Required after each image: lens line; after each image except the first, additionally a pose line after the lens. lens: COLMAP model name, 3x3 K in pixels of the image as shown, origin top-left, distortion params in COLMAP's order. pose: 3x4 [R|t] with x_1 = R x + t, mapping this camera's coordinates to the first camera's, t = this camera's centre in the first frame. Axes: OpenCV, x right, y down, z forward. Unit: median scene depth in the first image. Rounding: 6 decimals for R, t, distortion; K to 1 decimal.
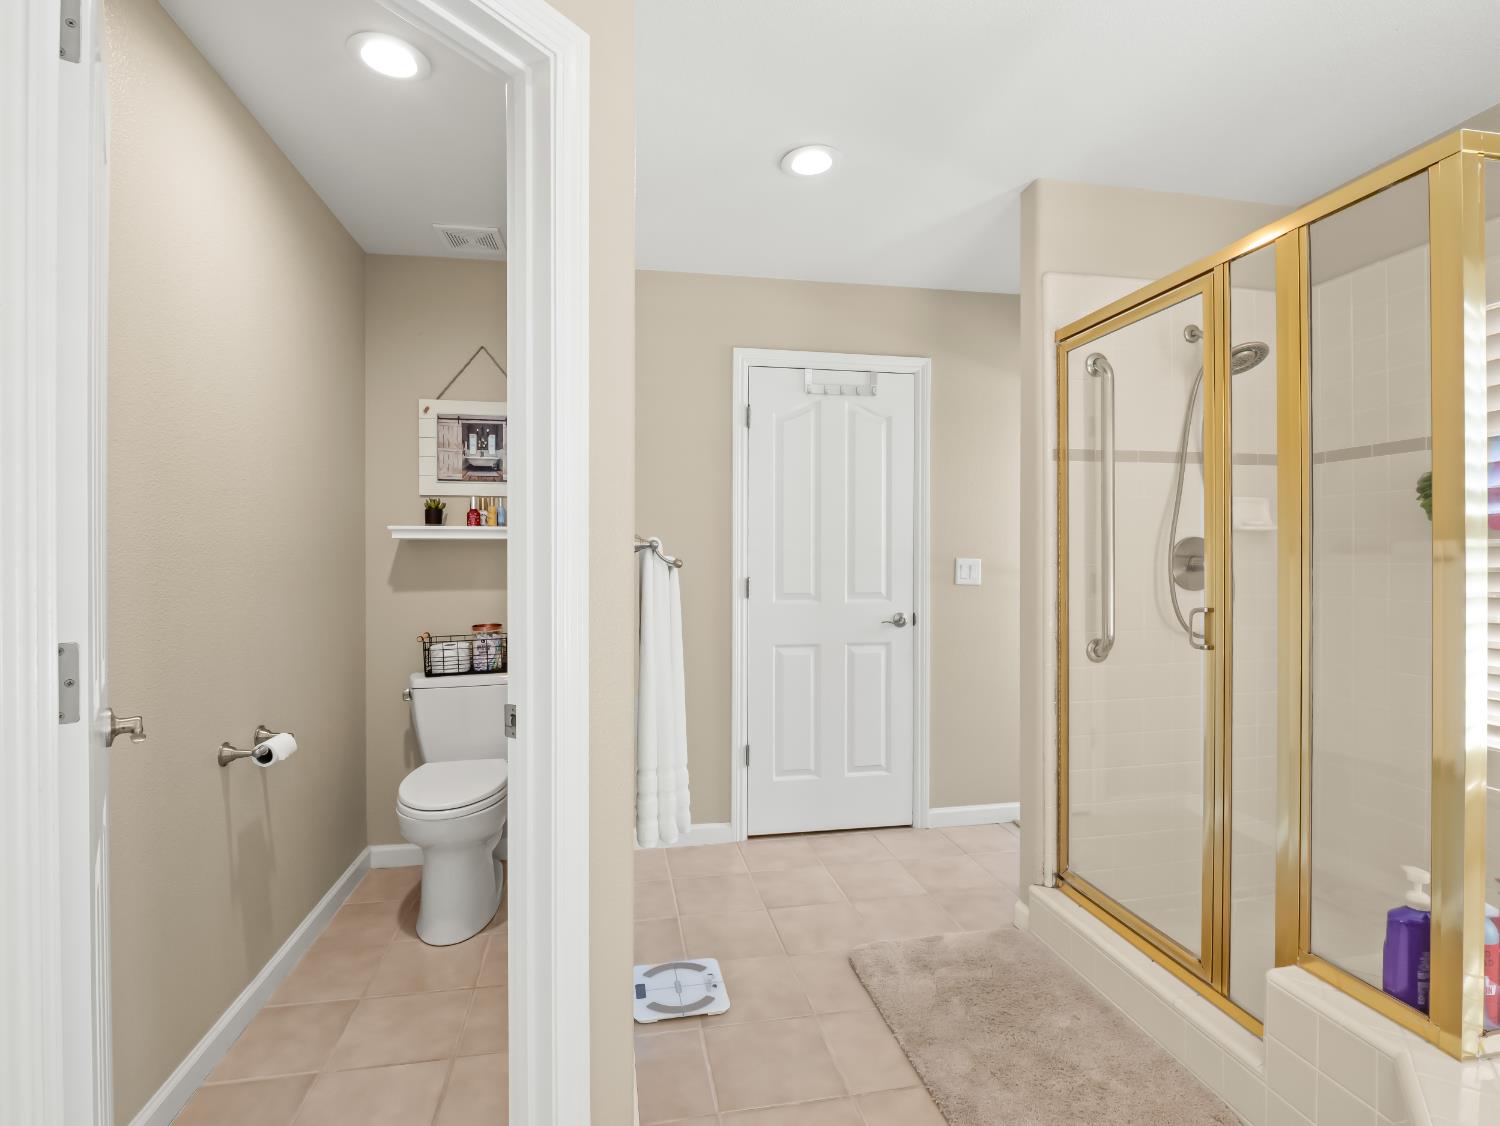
lens RADIAL K [[740.1, 0, 749.4], [0, 740.1, 556.8], [0, 0, 1]] dist [0.000977, -0.007466]
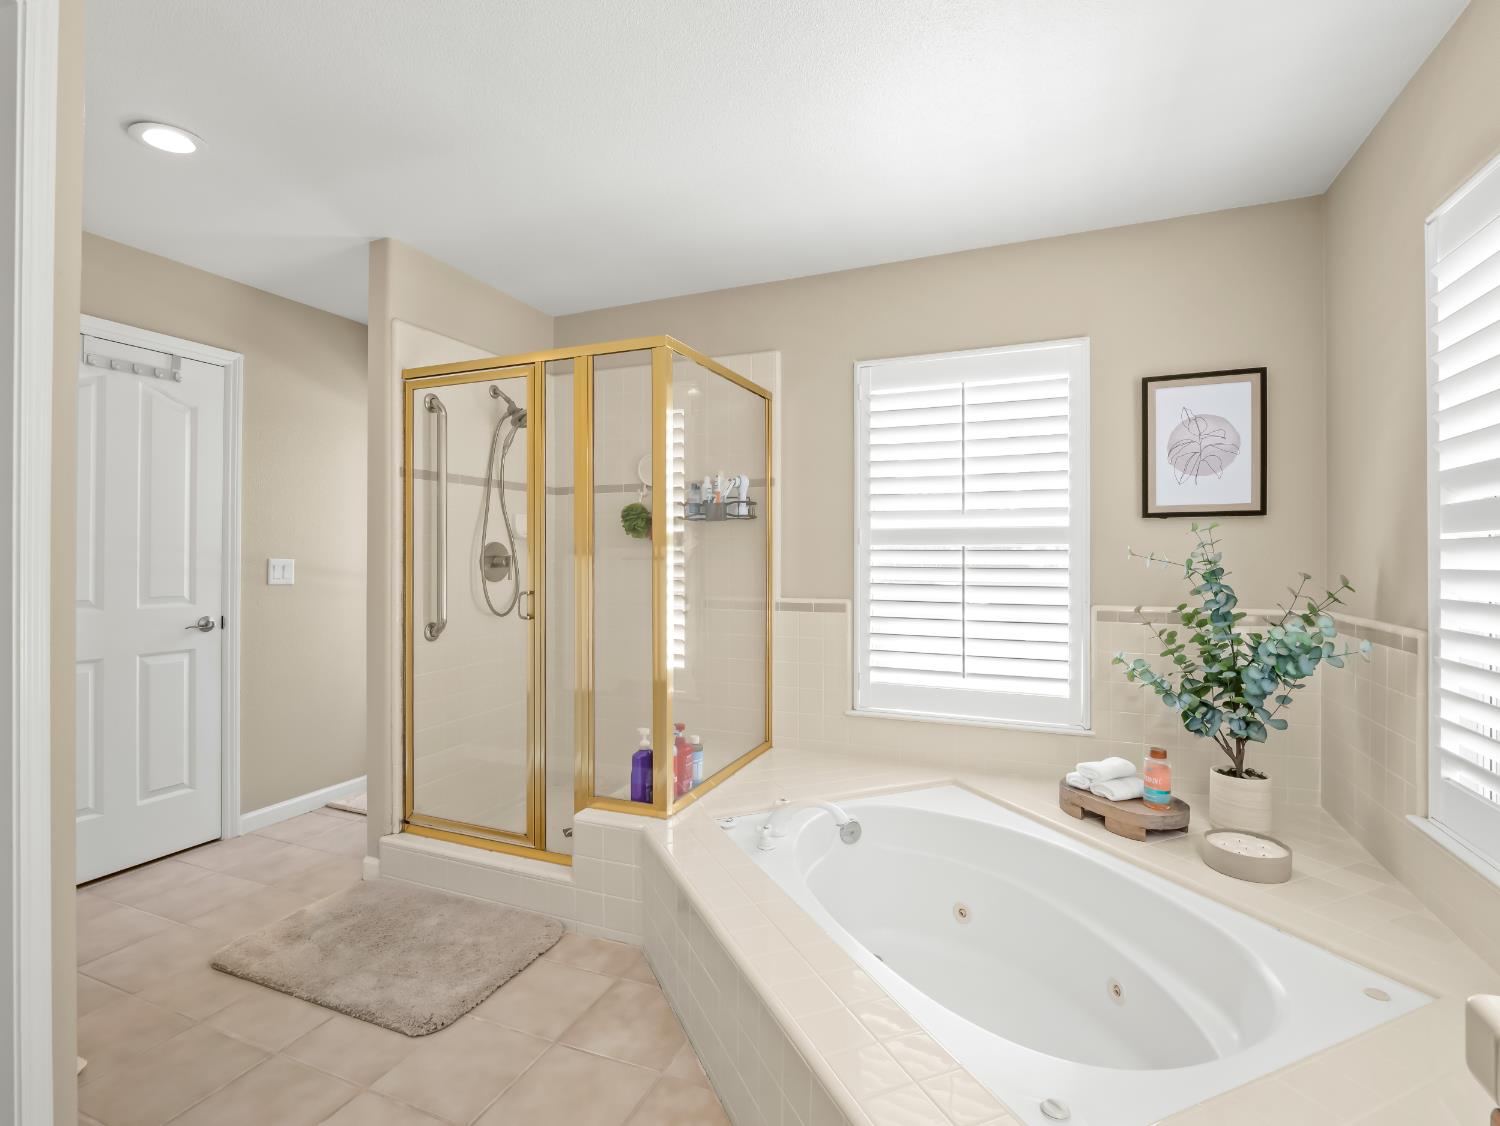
lens RADIAL K [[708.4, 0, 752.0], [0, 708.4, 555.9], [0, 0, 1]] dist [-0.000429, -0.000472]
pose [[0.547455, 0.001409, 0.836834, -0.238187], [0.000748, 0.999997, -0.002173, 0.001435], [-0.836835, 0.001816, 0.547453, -0.106128]]
